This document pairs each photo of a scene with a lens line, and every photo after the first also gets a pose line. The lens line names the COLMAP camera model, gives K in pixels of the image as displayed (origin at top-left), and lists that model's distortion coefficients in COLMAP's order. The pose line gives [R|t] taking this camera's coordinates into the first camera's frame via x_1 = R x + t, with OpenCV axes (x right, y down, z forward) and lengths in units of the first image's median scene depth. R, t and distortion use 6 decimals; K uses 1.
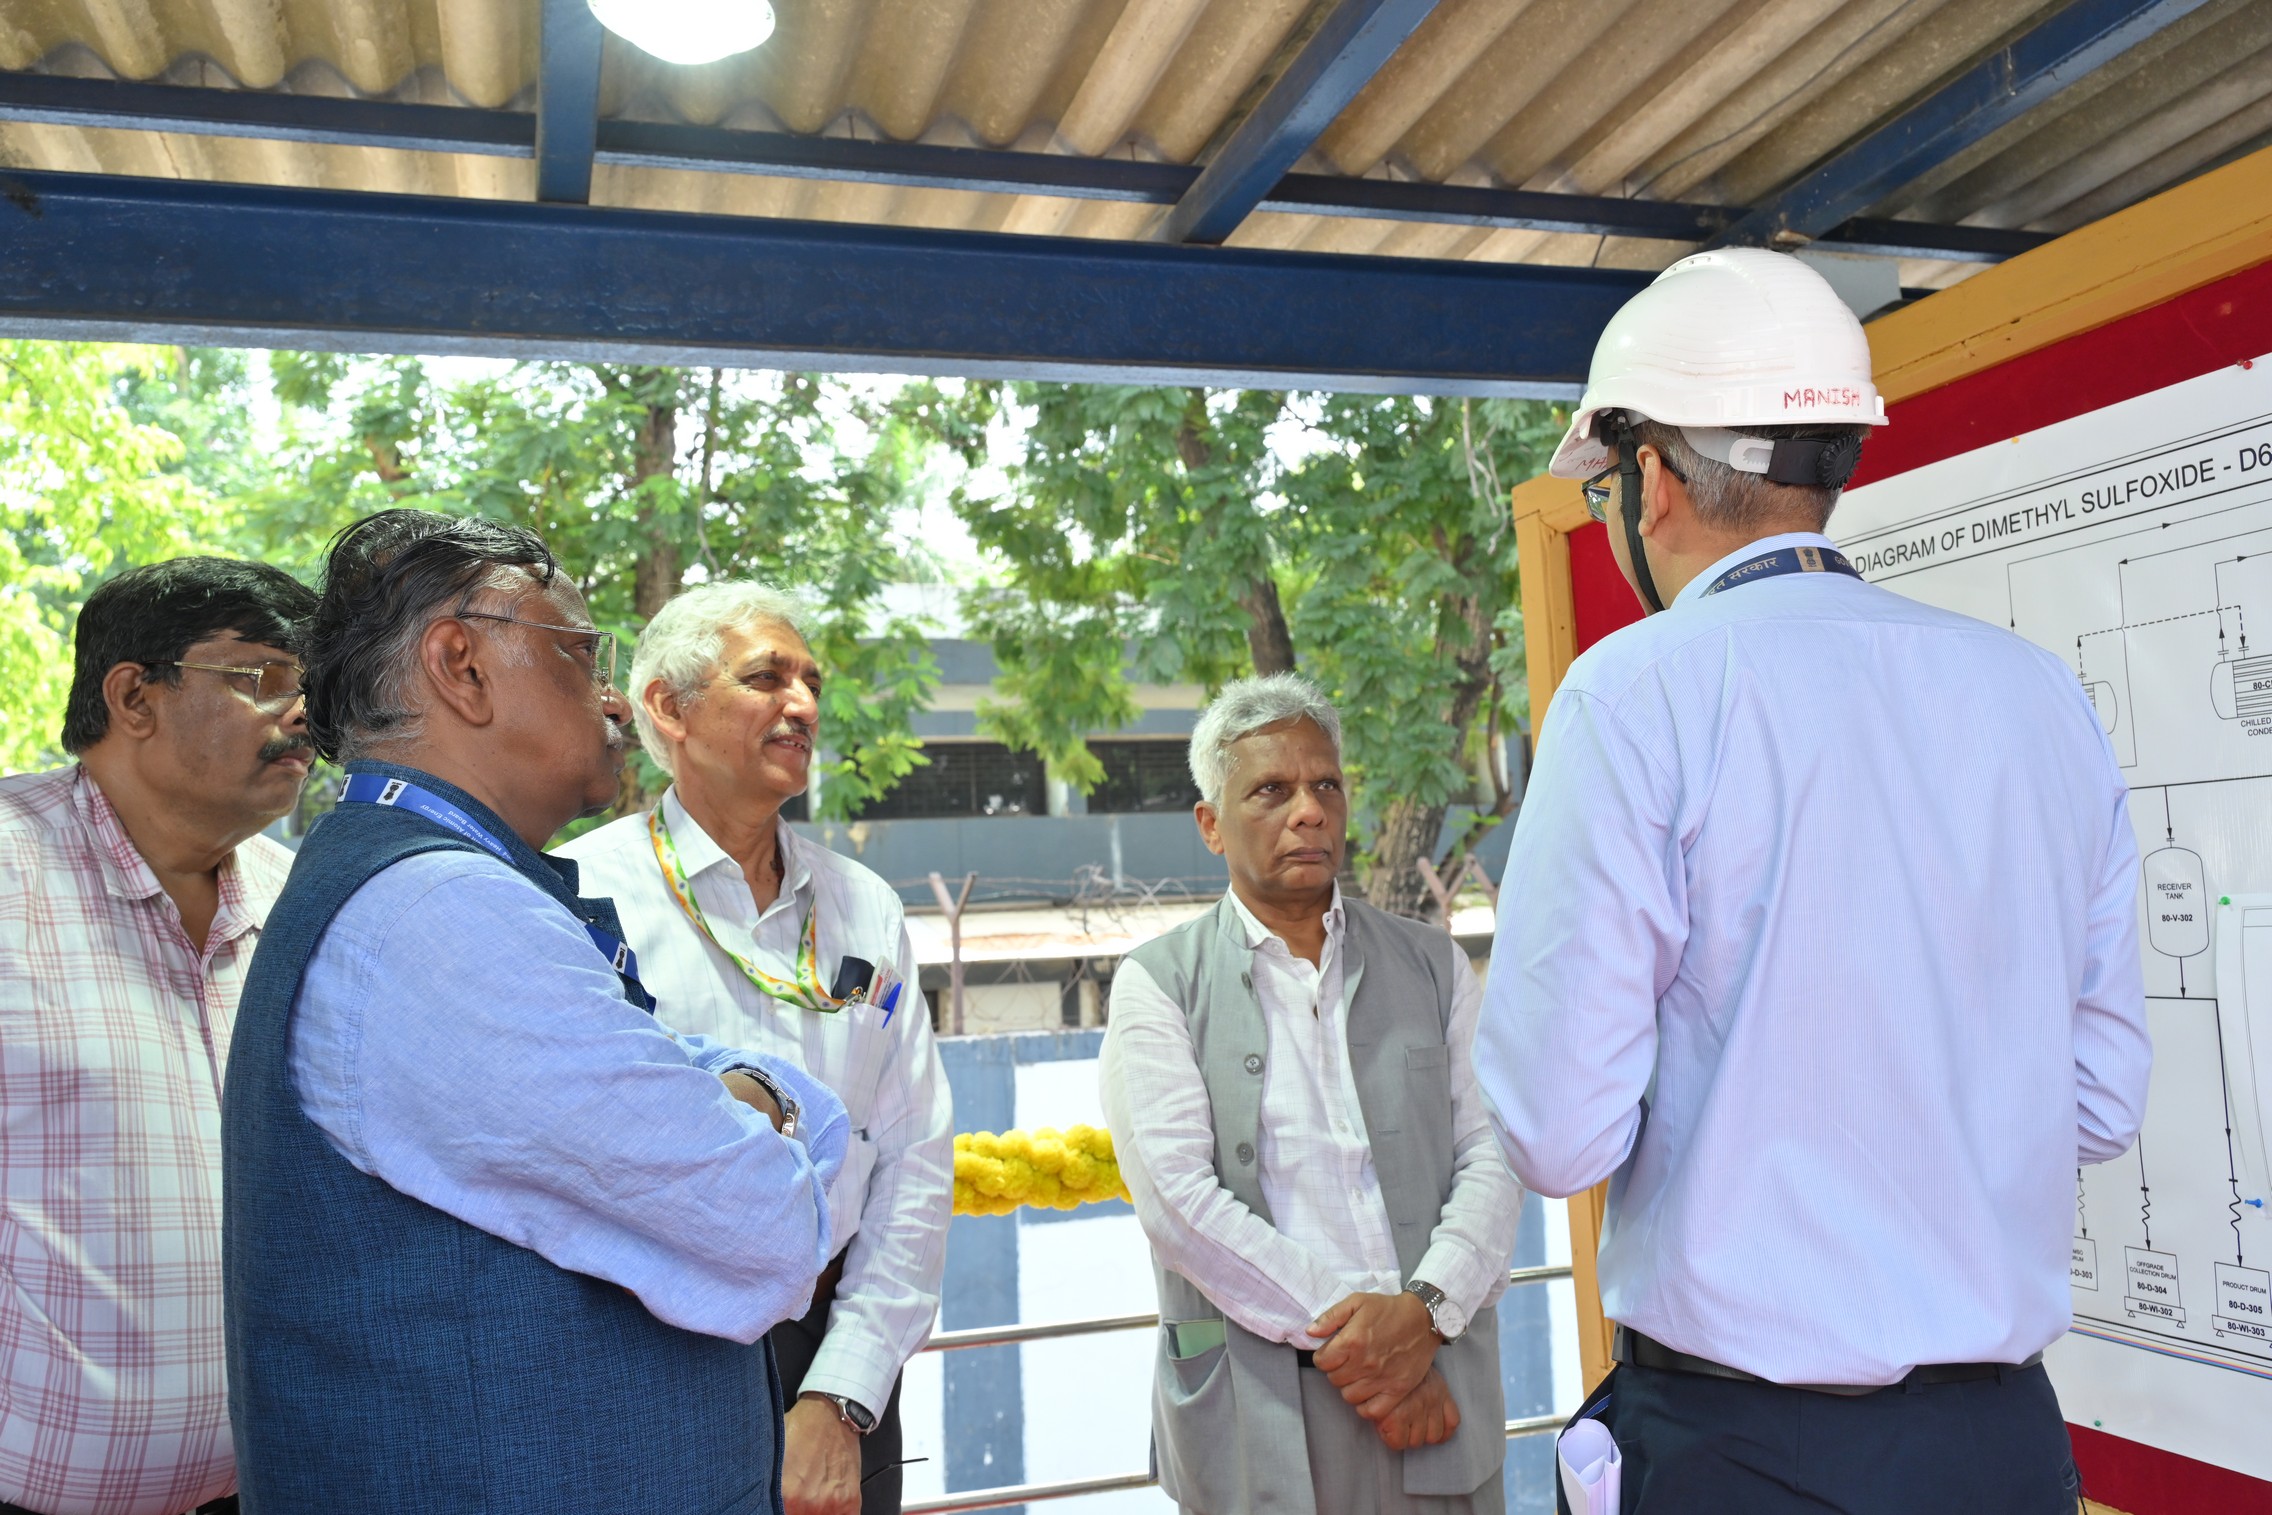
lens RADIAL K [[1940.2, 0, 1130.5], [0, 1940.2, 768.1], [0, 0, 1]] dist [0.042600, -0.057526]
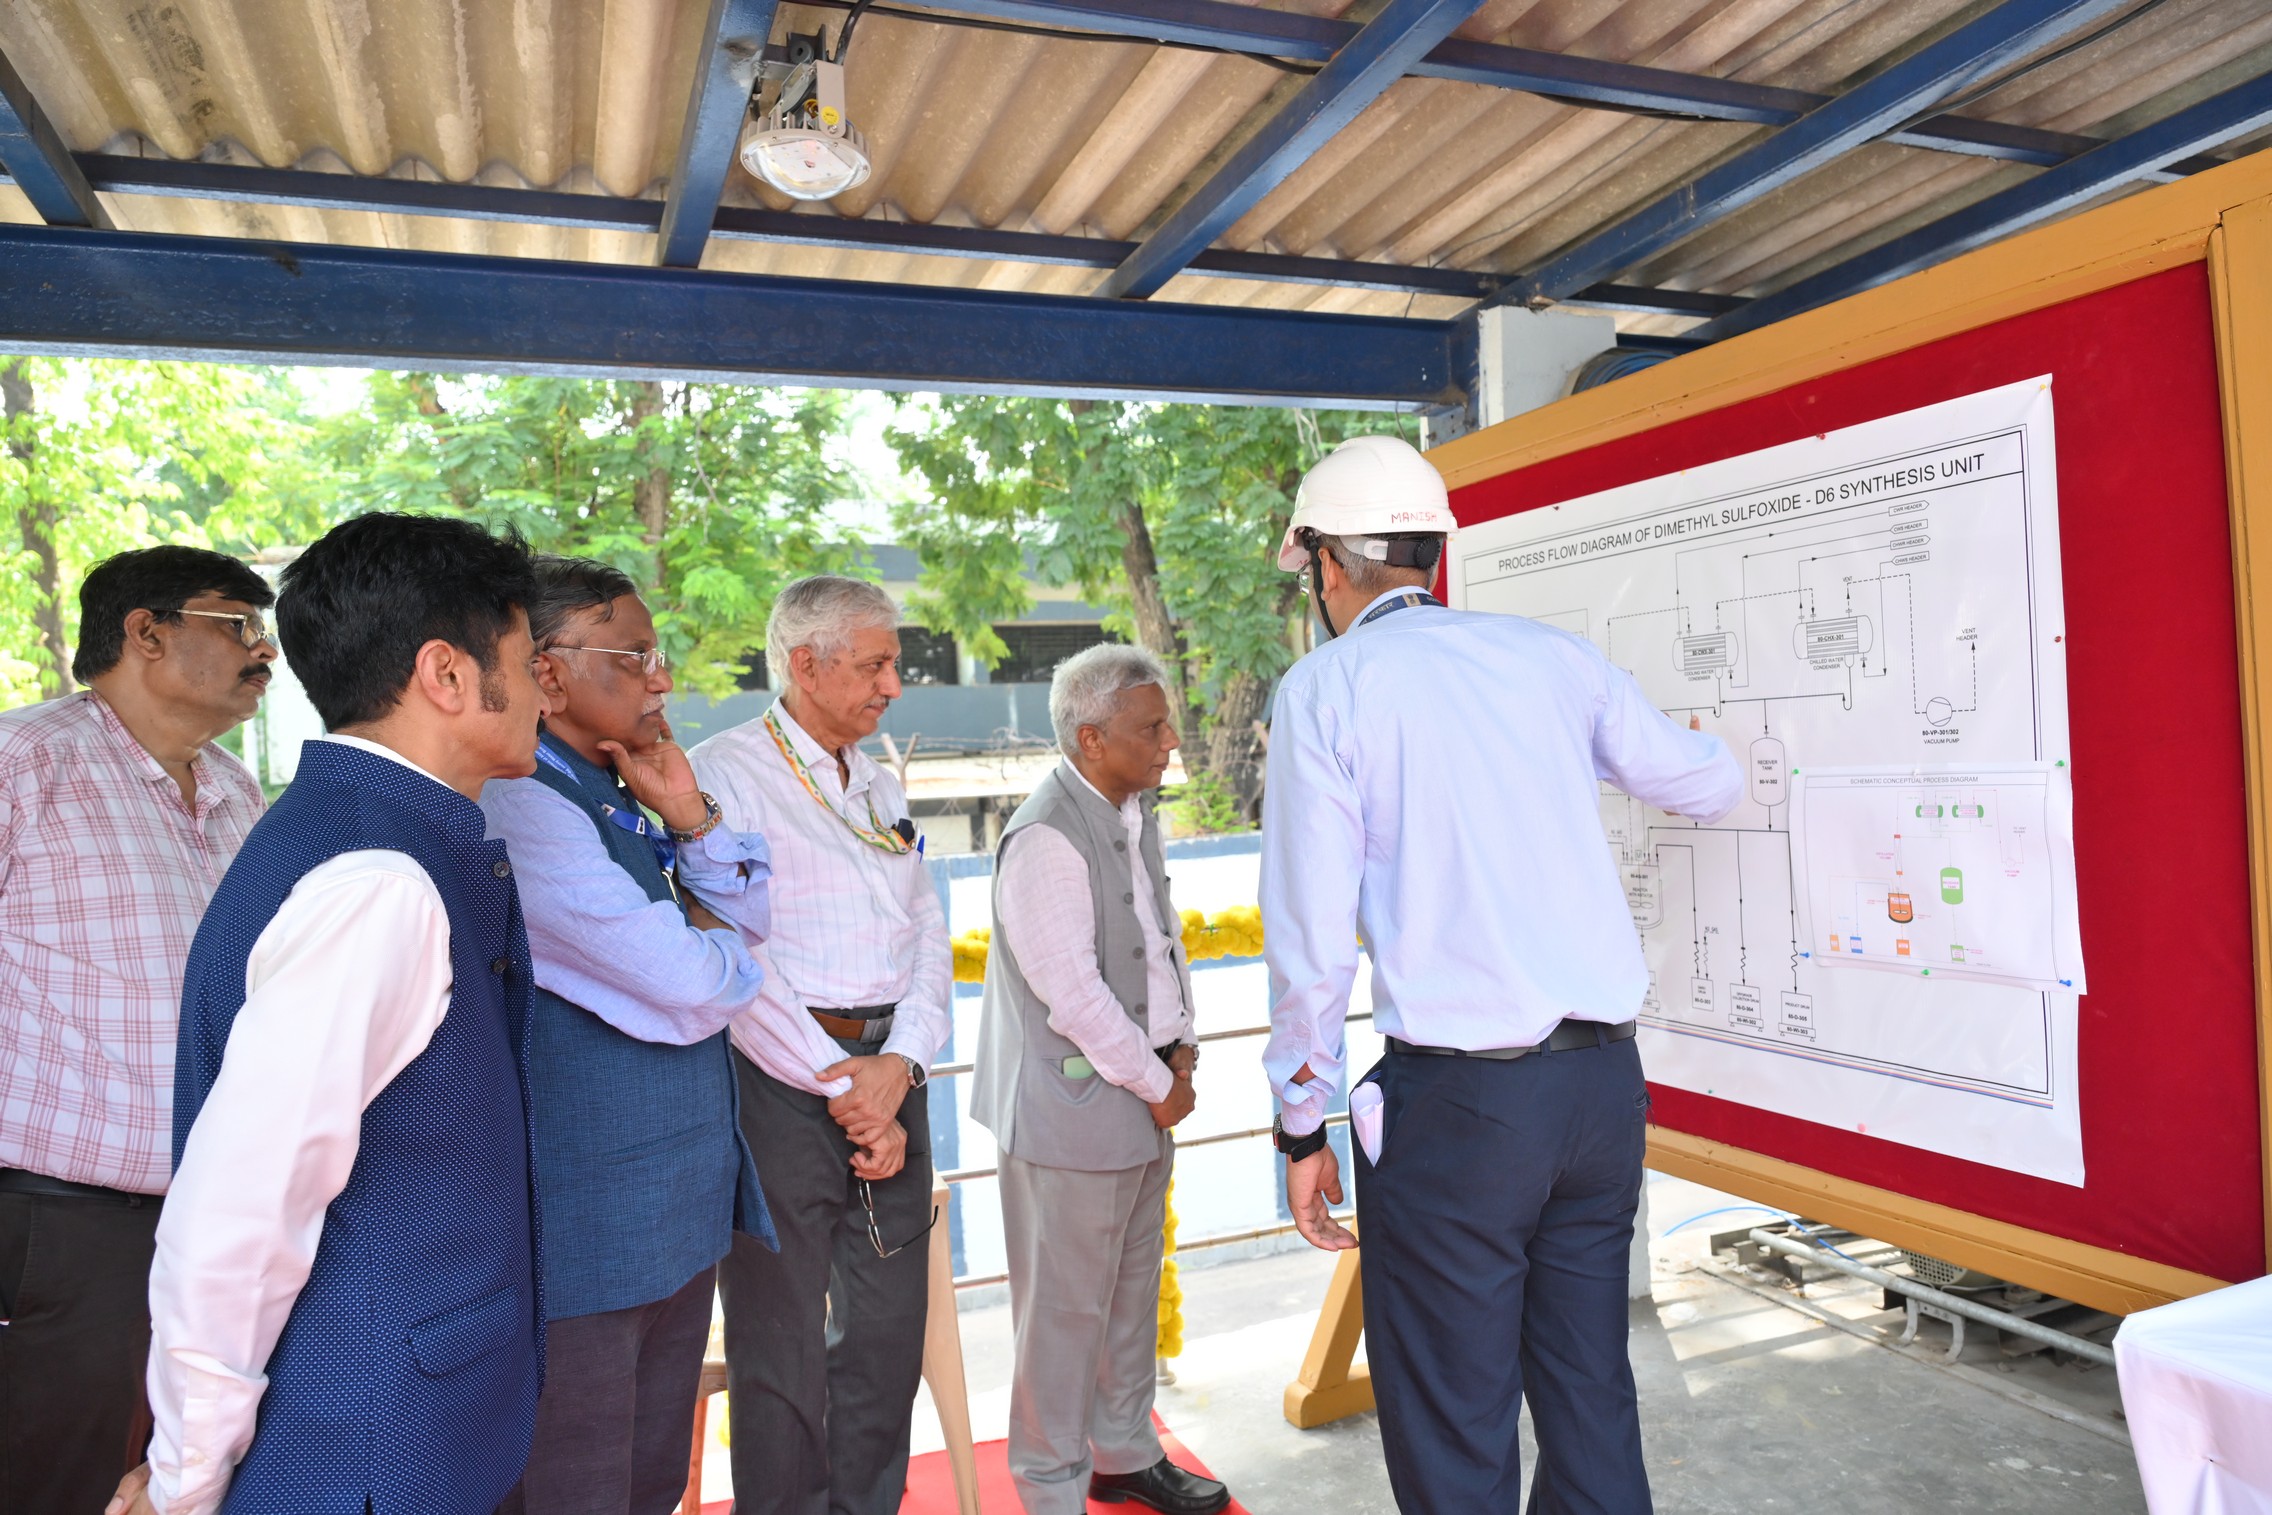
lens RADIAL K [[1521.7, 0, 1139.5], [0, 1521.7, 788.3], [0, 0, 1]] dist [0.000483, -0.003357]
pose [[0.997044, -0.005546, 0.076629, -0.043773], [-0.001586, 0.995693, 0.092698, -0.019034], [-0.076813, -0.092545, 0.992741, -0.116609]]
